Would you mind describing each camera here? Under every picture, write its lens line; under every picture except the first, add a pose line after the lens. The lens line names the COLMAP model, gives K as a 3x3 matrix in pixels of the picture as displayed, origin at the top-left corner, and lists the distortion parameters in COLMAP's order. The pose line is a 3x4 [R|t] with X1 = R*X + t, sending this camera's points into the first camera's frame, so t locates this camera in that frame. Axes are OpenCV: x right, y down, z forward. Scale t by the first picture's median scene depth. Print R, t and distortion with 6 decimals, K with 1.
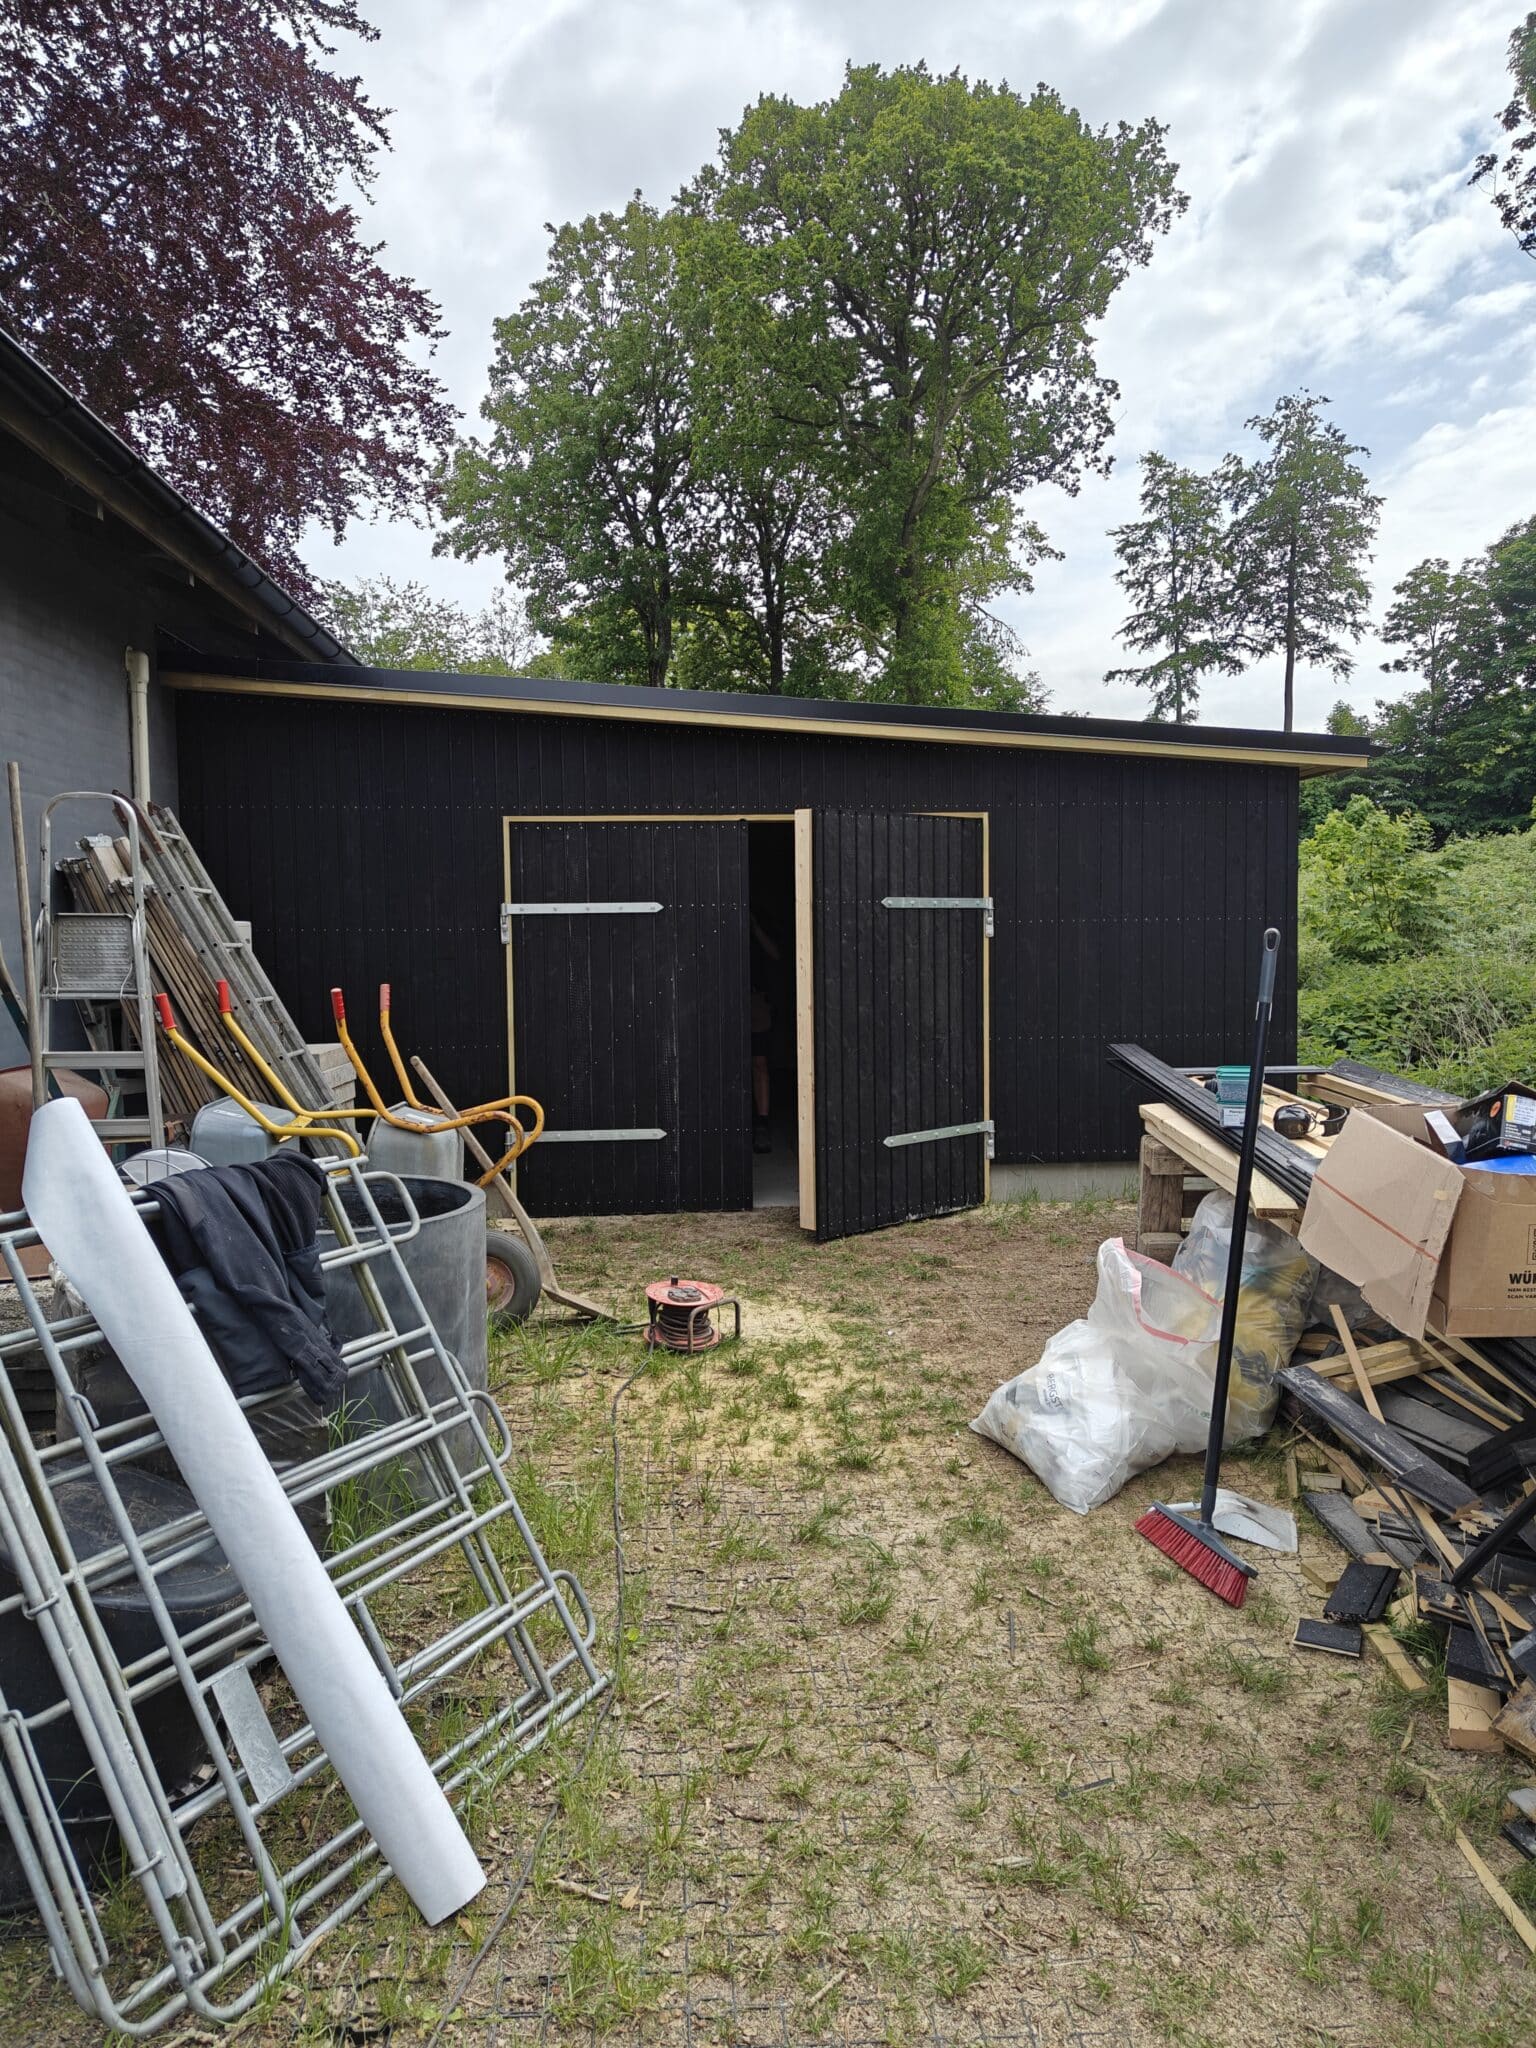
lens RADIAL K [[1418.0, 0, 768.0], [0, 1418.0, 1024.0], [0, 0, 1]] dist [0.000174, 0.009160]
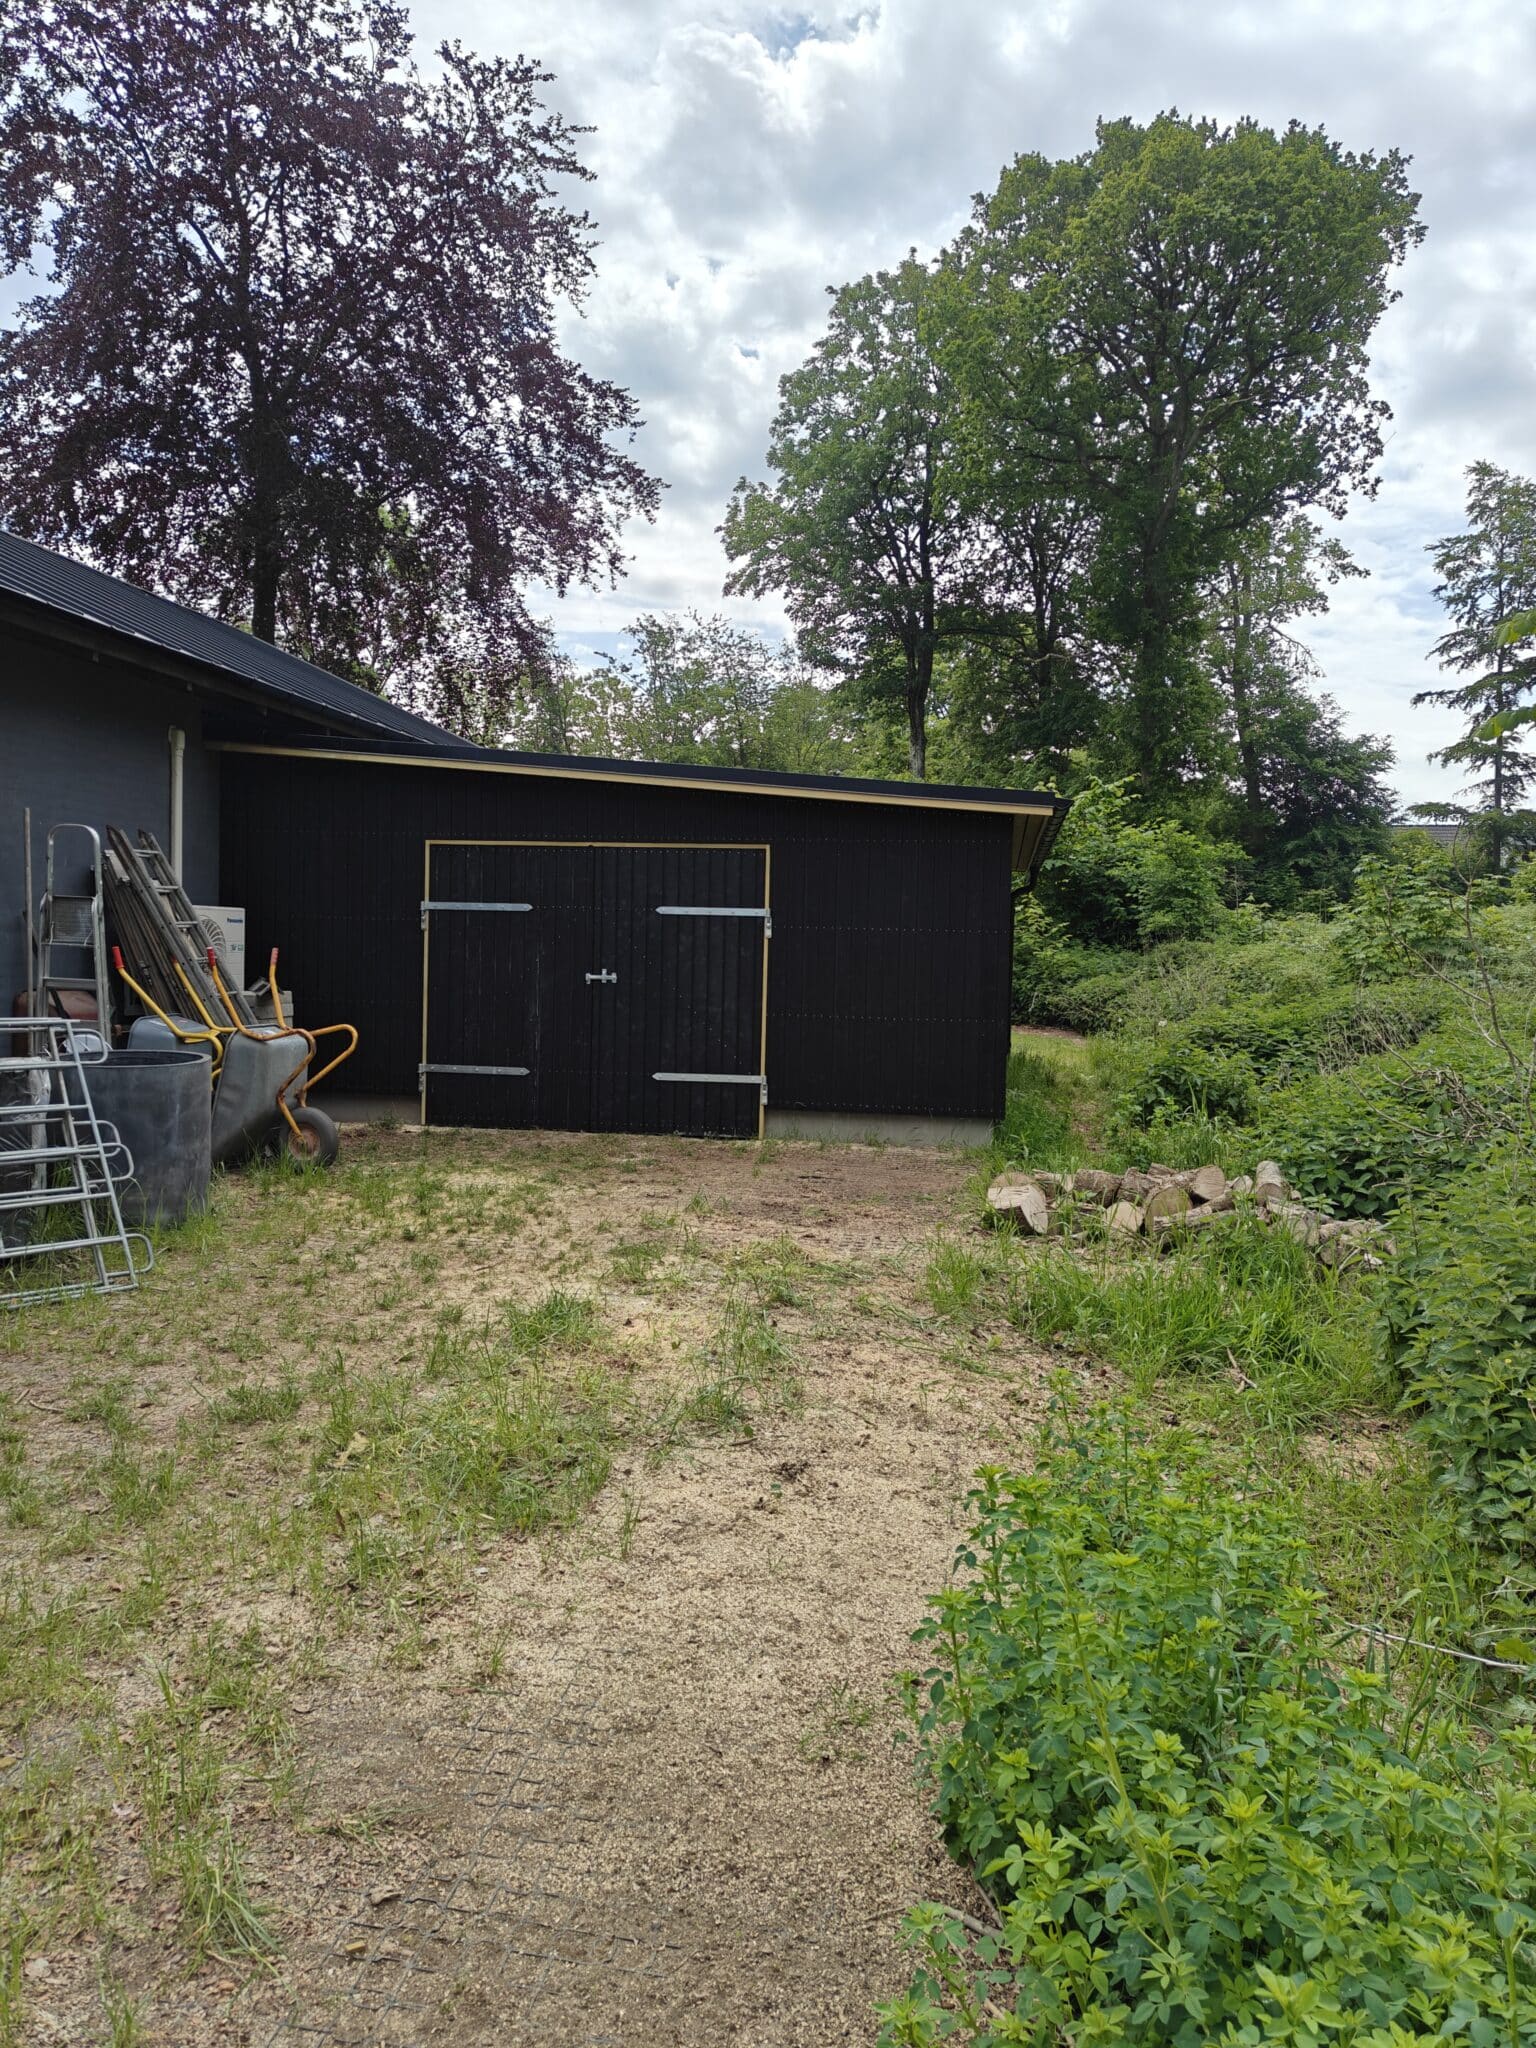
lens RADIAL K [[1426.1, 0, 769.0], [0, 1426.1, 1016.3], [0, 0, 1]] dist [-0.002461, -0.003898]
pose [[0.970964, 0.043787, -0.235185, 0.074178], [-0.048079, 0.998765, -0.012544, 0.004645], [0.234346, 0.023488, 0.971870, -0.045097]]
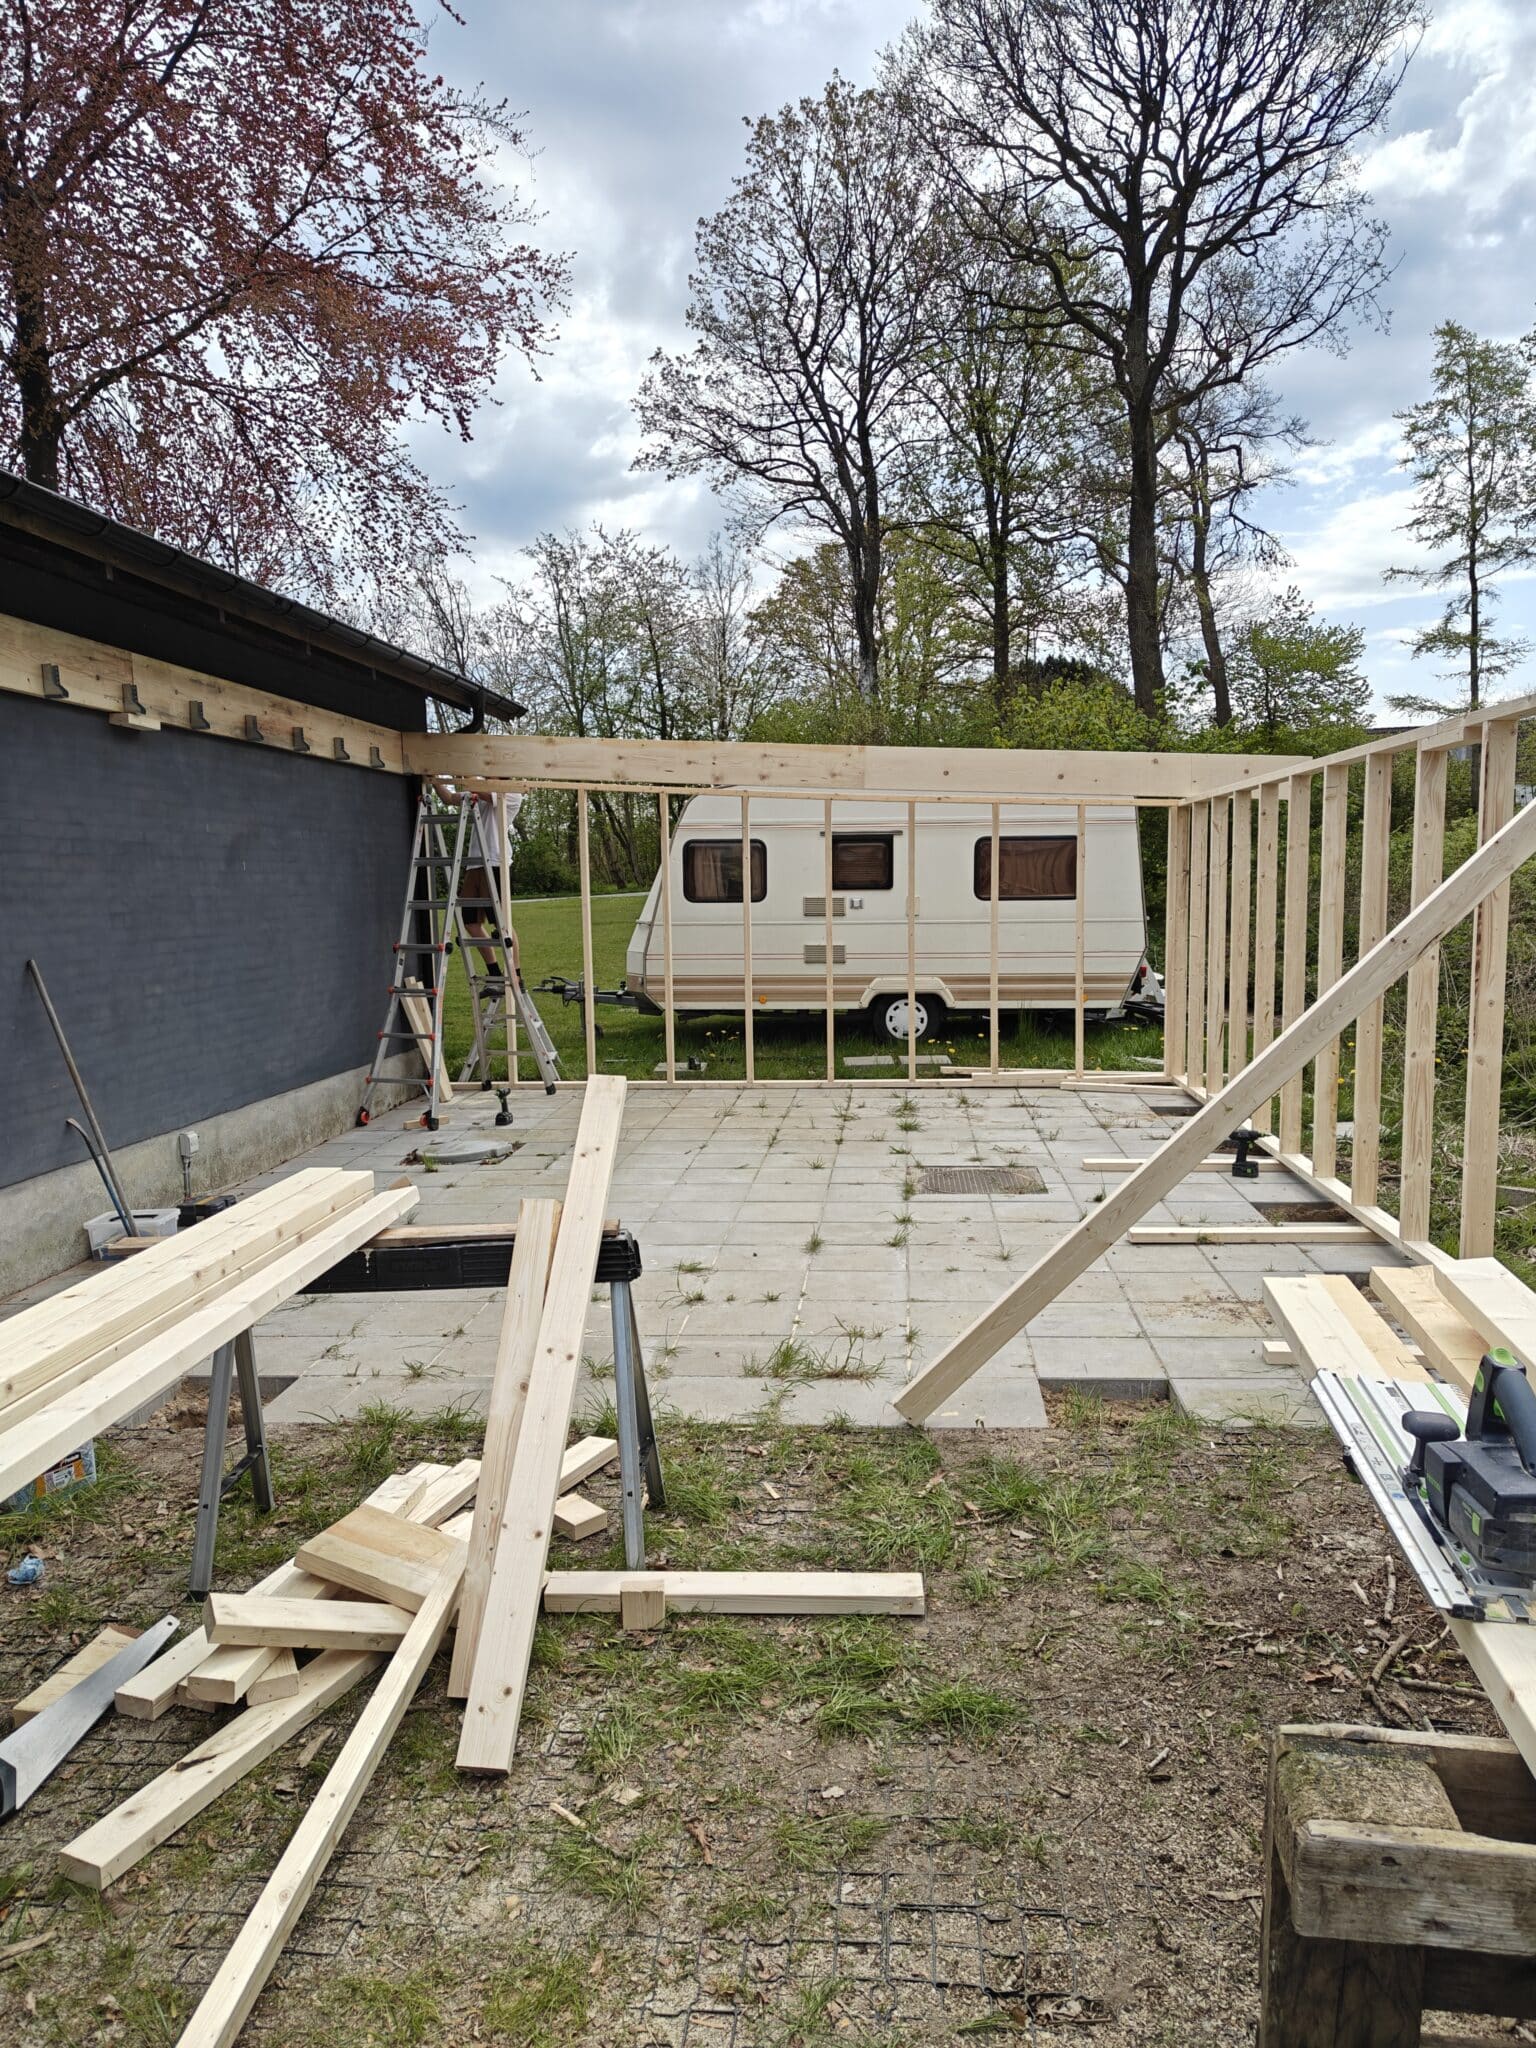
lens RADIAL K [[1423.8, 0, 768.0], [0, 1423.8, 1024.0], [0, 0, 1]] dist [0.001711, 0.005407]
pose [[0.983768, -0.006590, -0.179322, 0.023792], [0.012621, 0.999392, 0.032513, -0.007196], [0.178998, -0.034249, 0.983253, 0.071052]]
